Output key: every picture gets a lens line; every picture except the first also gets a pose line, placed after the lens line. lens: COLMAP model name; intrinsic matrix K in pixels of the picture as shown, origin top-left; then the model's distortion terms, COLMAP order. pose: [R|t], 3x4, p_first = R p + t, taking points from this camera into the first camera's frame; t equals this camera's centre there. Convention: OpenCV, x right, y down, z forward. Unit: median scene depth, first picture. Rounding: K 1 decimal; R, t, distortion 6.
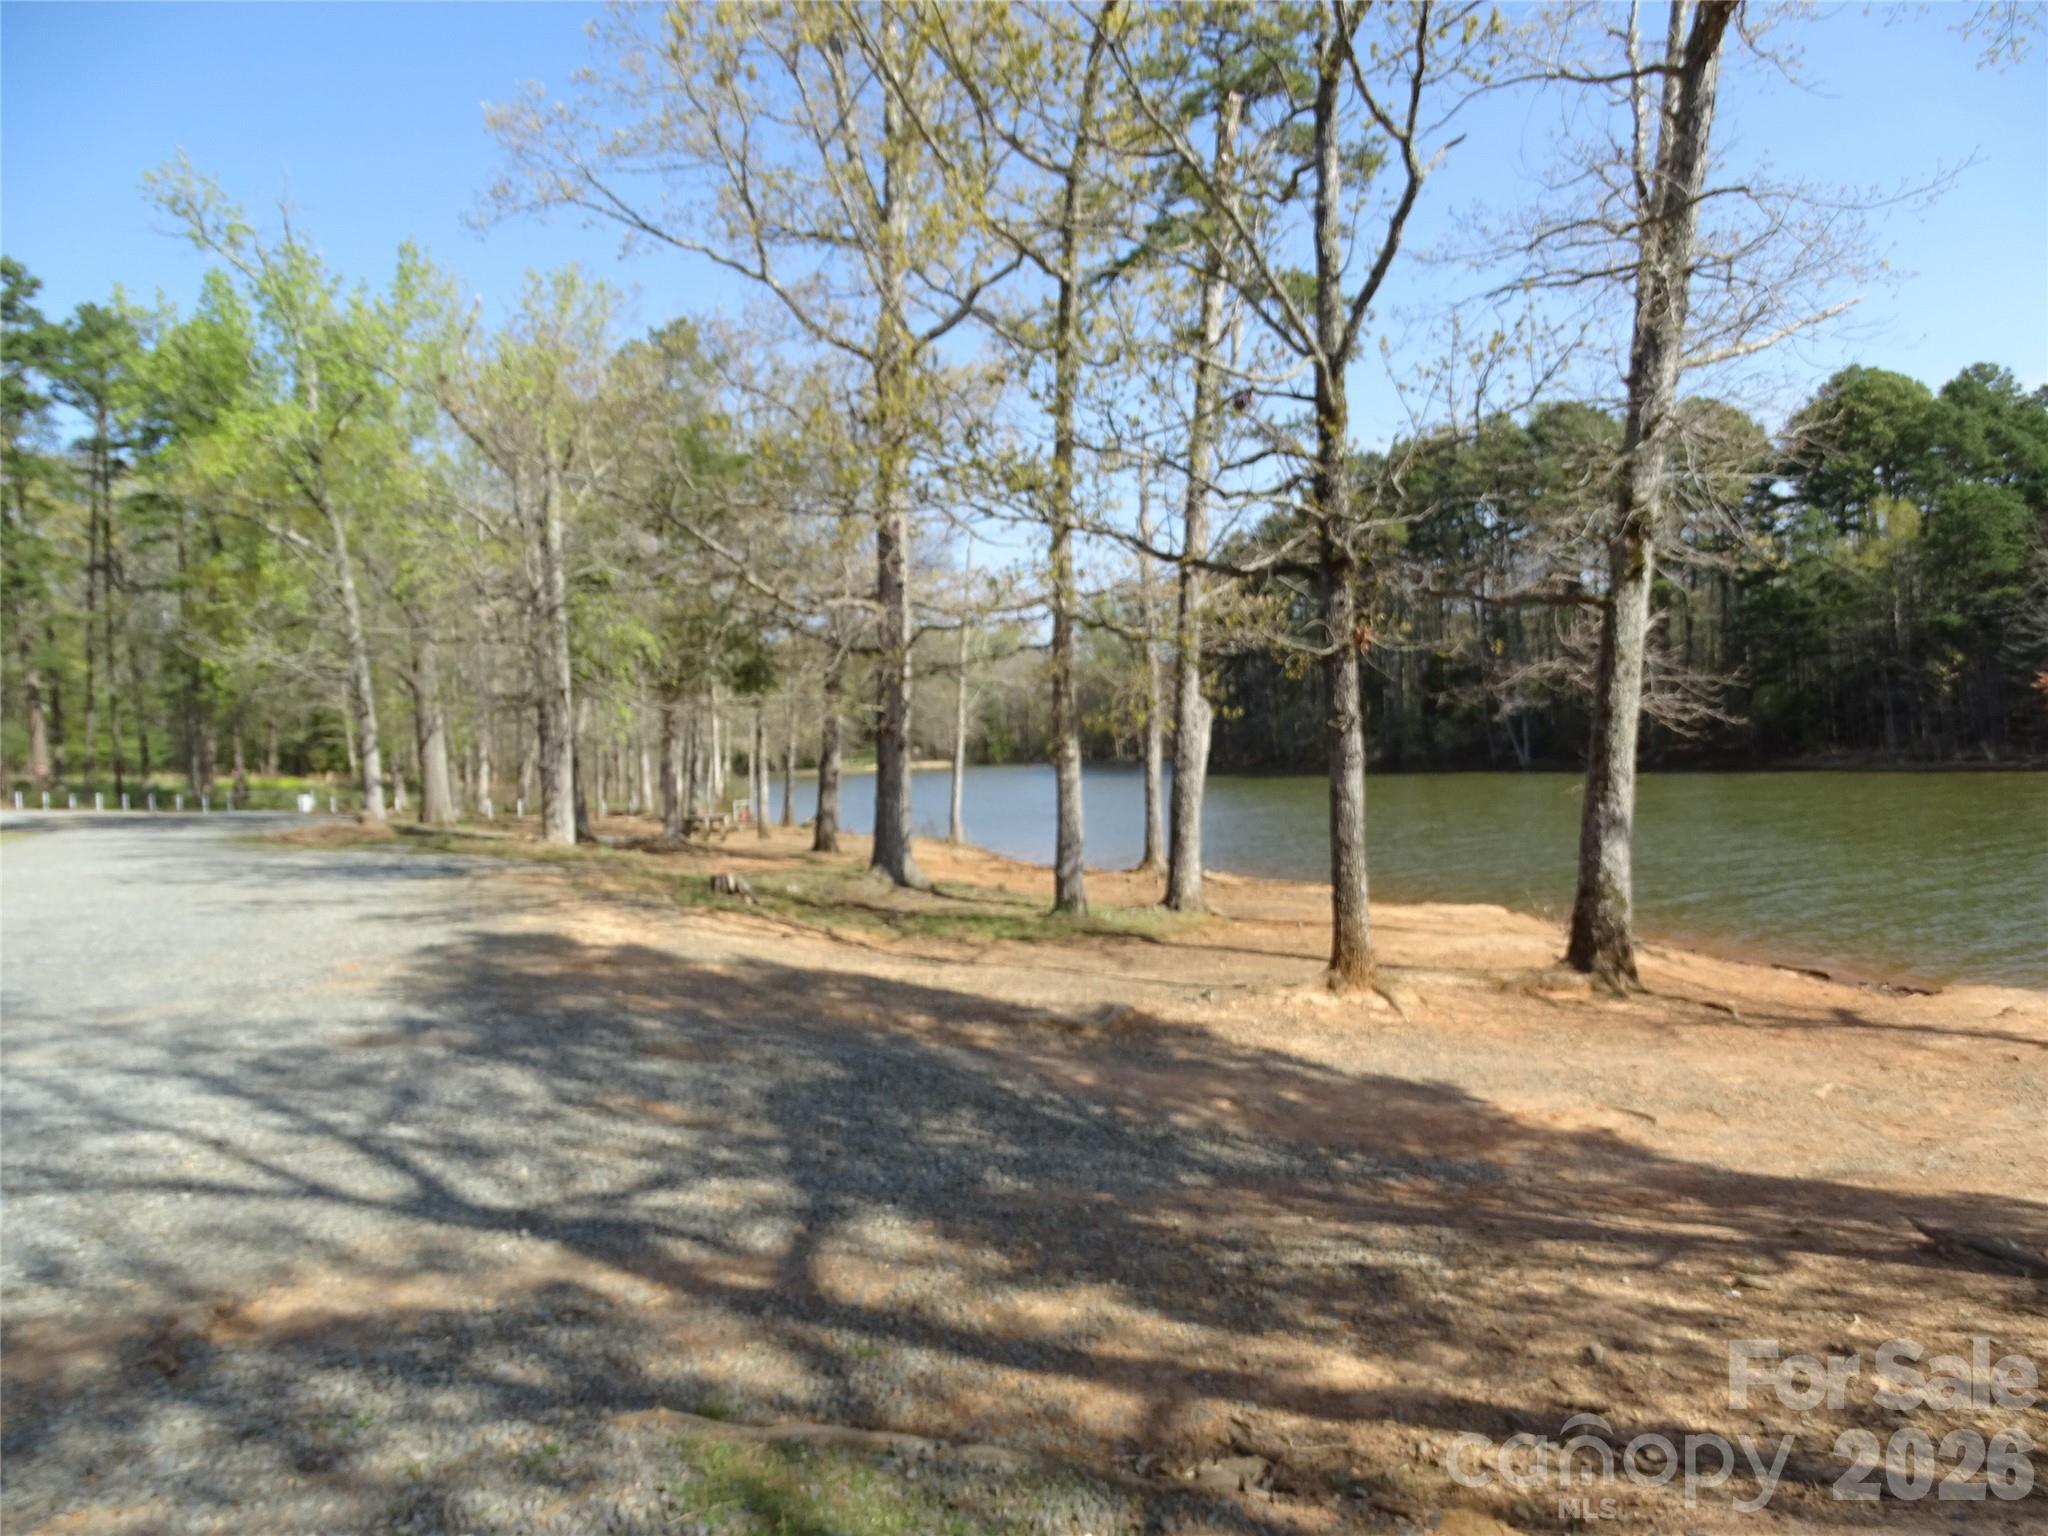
lens RADIAL K [[1472.9, 0, 1026.5], [0, 1472.9, 761.2], [0, 0, 1]] dist [0.002545, 0.005123]
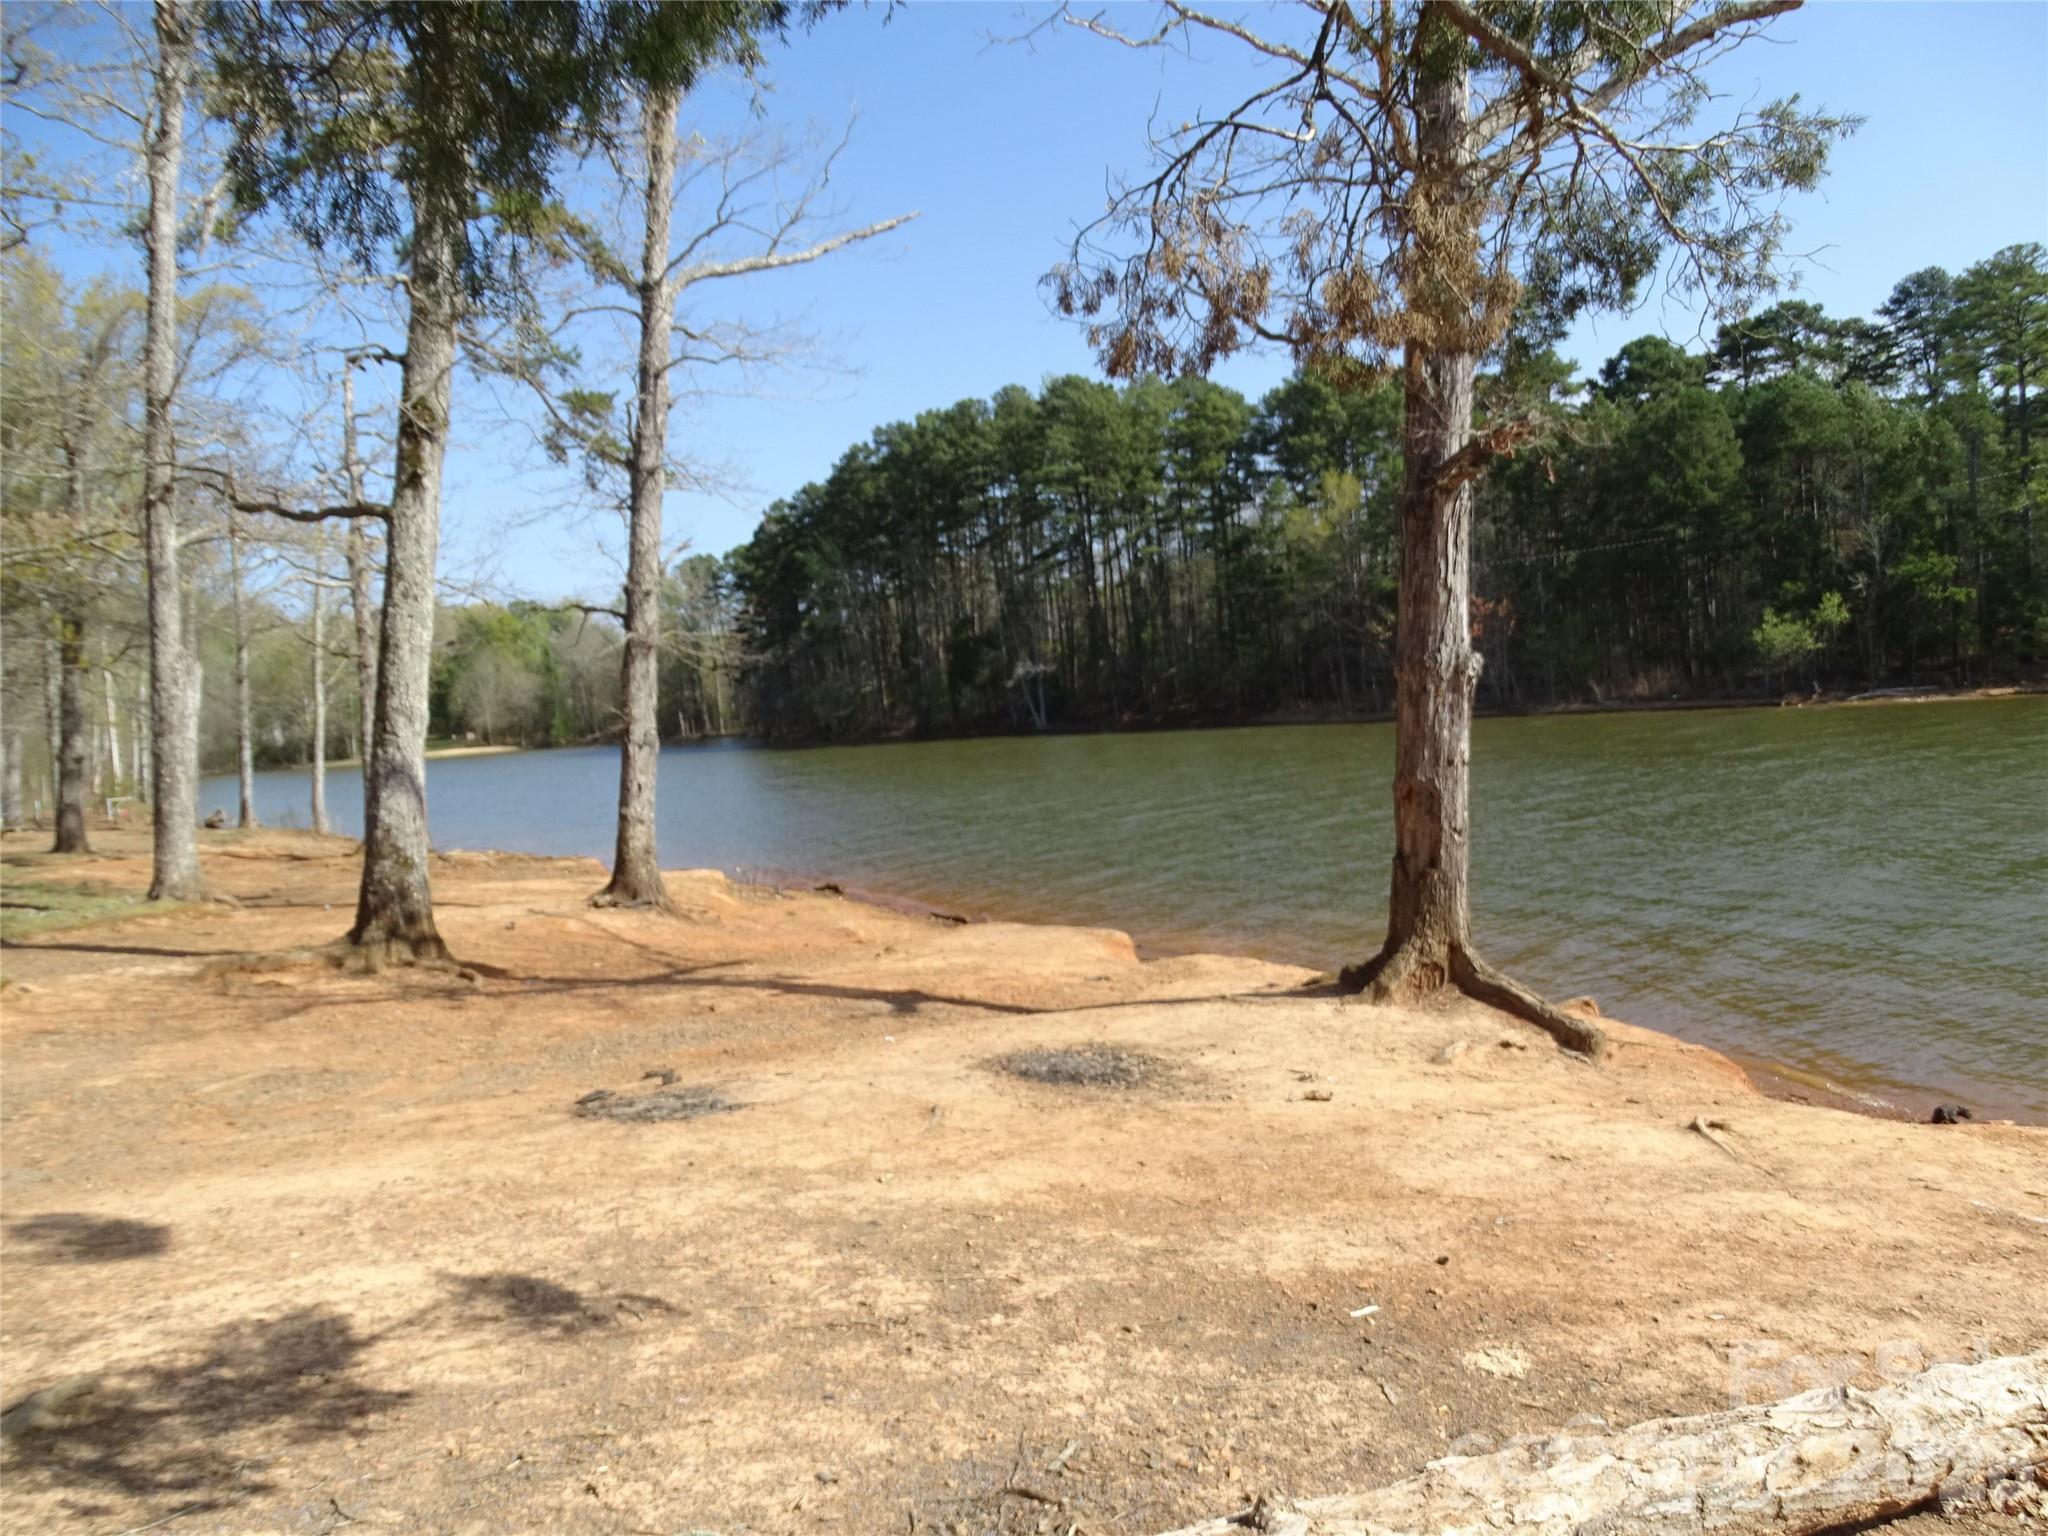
lens RADIAL K [[1480.6, 0, 1024.0], [0, 1480.6, 768.0], [0, 0, 1]] dist [0.036274, -0.001485]
pose [[0.962233, -0.039964, 0.269279, 0.084972], [0.034281, 0.999080, 0.025777, 0.005036], [-0.270061, -0.015572, 0.962717, 0.010680]]
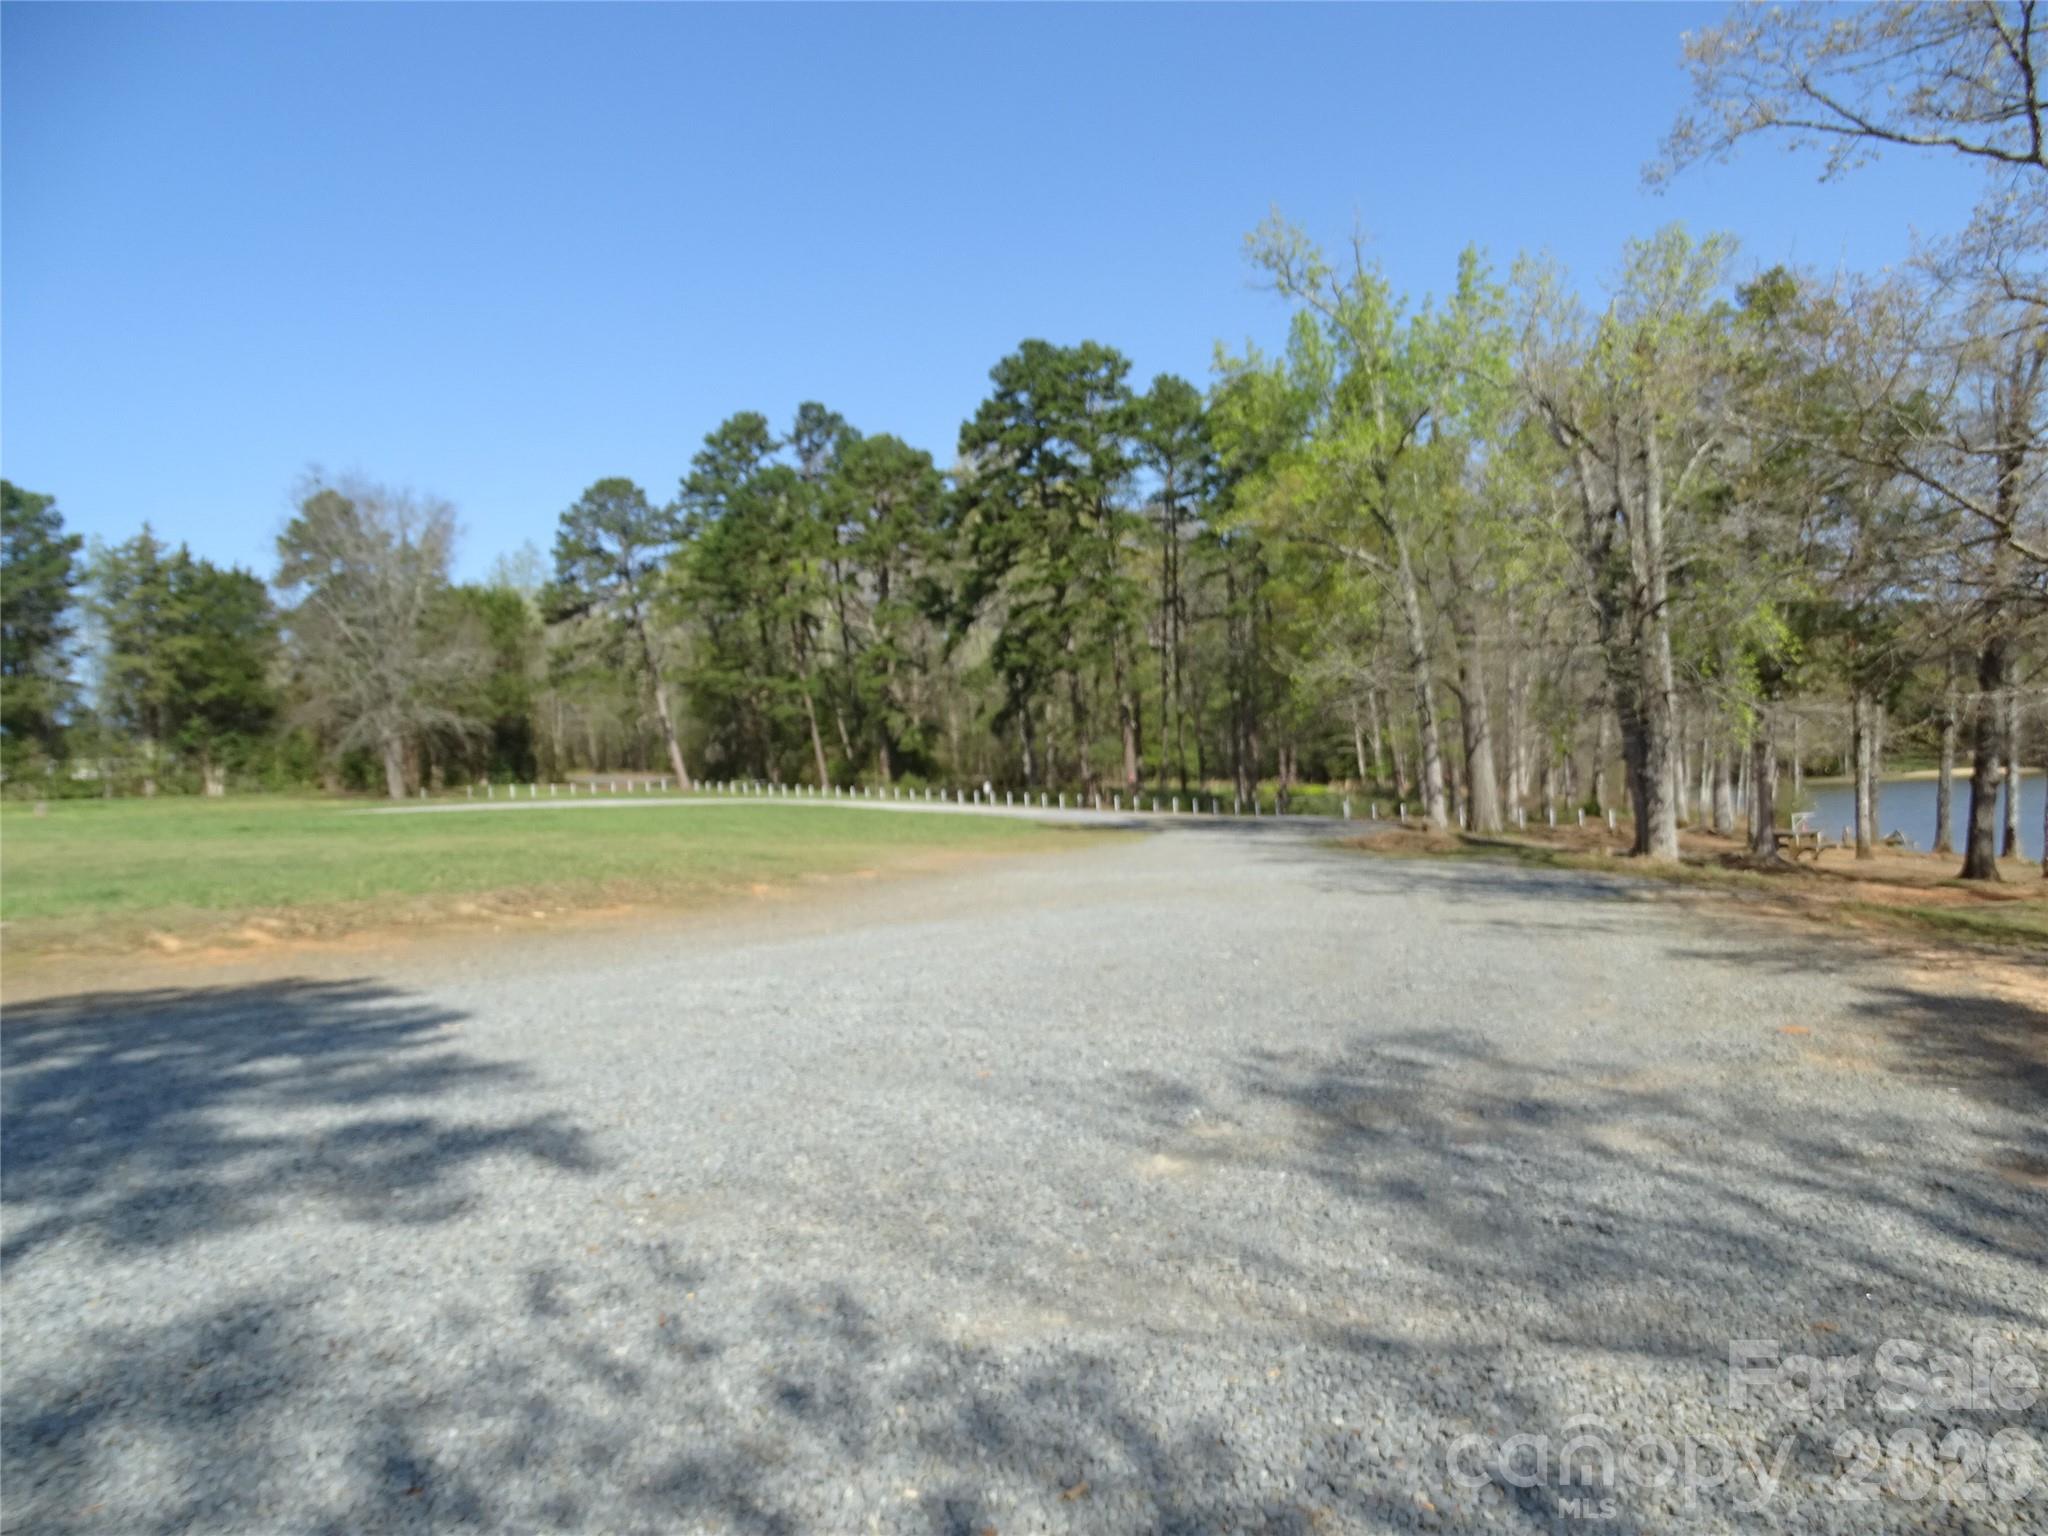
lens RADIAL K [[1472.9, 0, 1026.5], [0, 1472.9, 761.2], [0, 0, 1]] dist [0.002545, 0.005123]
pose [[0.801997, -0.005806, -0.597299, -0.037726], [0.002977, 0.999979, -0.005722, -0.000646], [0.597320, 0.002811, 0.801998, 0.011760]]
